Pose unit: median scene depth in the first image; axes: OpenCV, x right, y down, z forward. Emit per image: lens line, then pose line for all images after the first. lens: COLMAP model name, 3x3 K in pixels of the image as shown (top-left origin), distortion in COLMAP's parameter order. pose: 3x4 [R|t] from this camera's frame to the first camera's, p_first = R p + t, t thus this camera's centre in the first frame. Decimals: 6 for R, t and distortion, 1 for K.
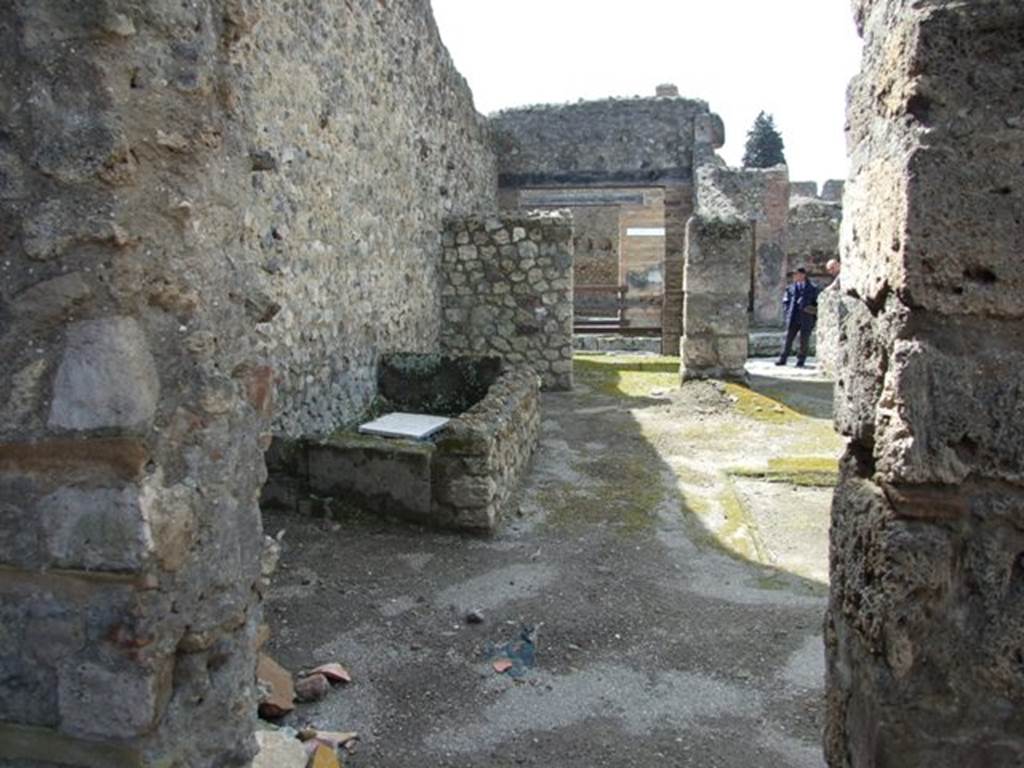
lens RADIAL K [[821.5, 0, 512.4], [0, 821.5, 363.1], [0, 0, 1]] dist [-0.065995, 0.082699]
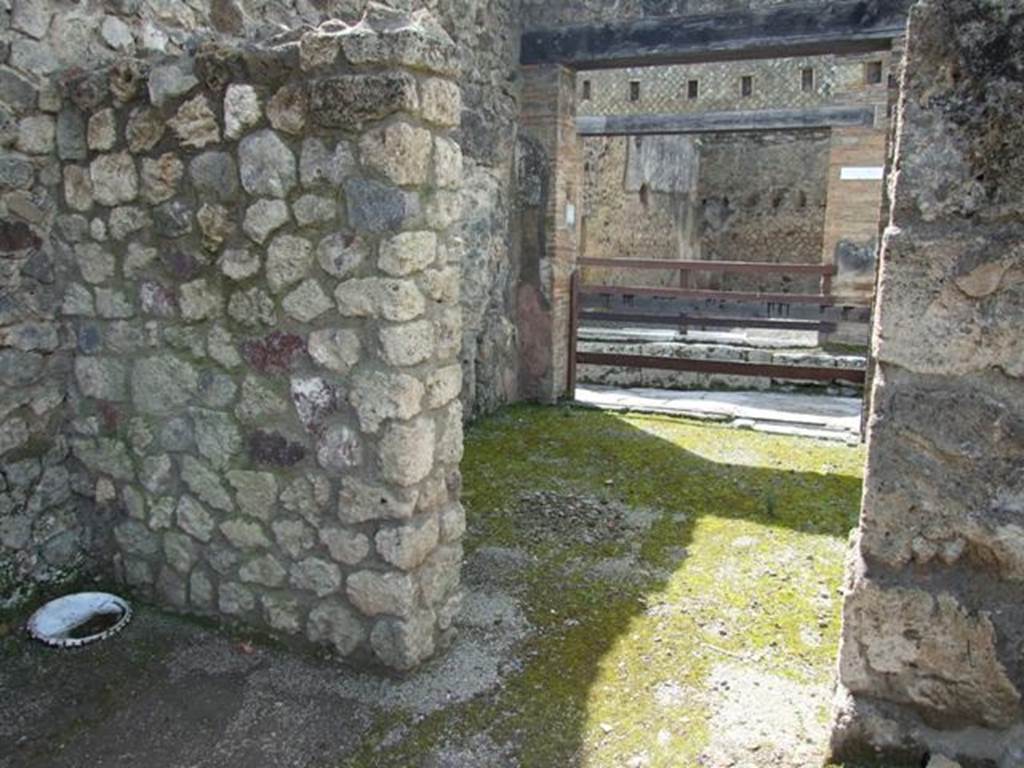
lens RADIAL K [[821.5, 0, 512.4], [0, 821.5, 363.1], [0, 0, 1]] dist [-0.065995, 0.082699]
pose [[0.957657, 0.061580, -0.281249, 0.176630], [-0.048426, 0.997393, 0.053490, -0.090202], [0.283810, -0.037605, 0.958143, 0.754092]]
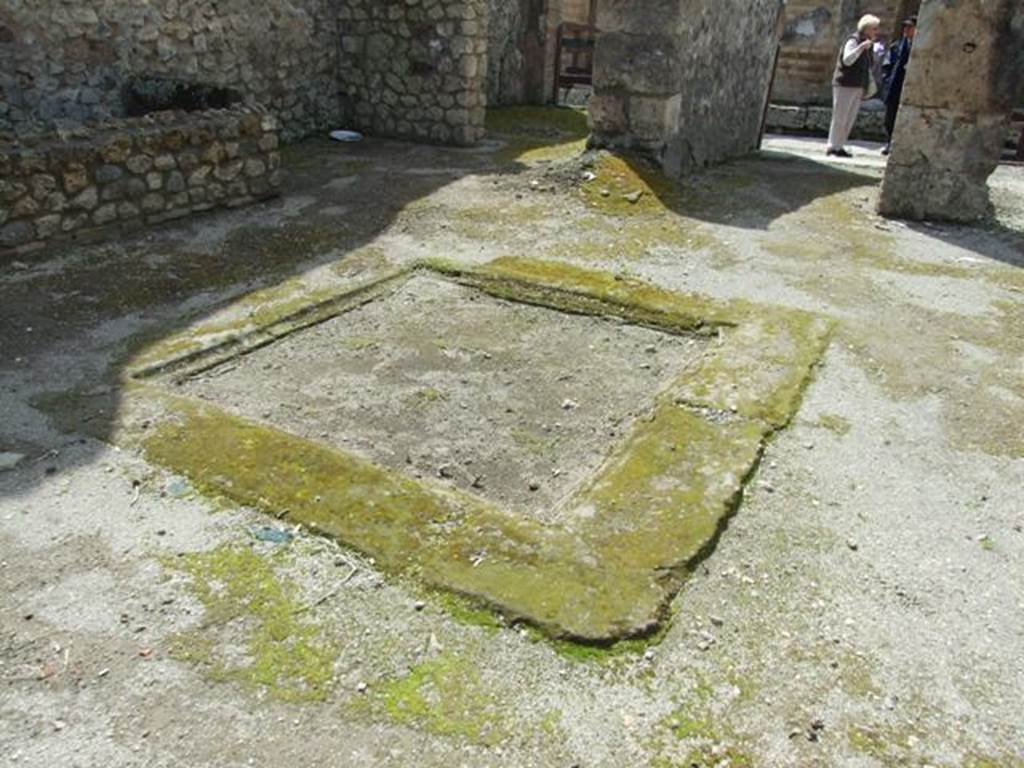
lens RADIAL K [[821.5, 0, 512.4], [0, 821.5, 363.1], [0, 0, 1]] dist [-0.065995, 0.082699]
pose [[0.938807, 0.181186, -0.292940, 0.402482], [-0.089771, 0.949783, 0.299755, -0.012042], [0.332541, -0.255114, 0.907928, 0.203753]]
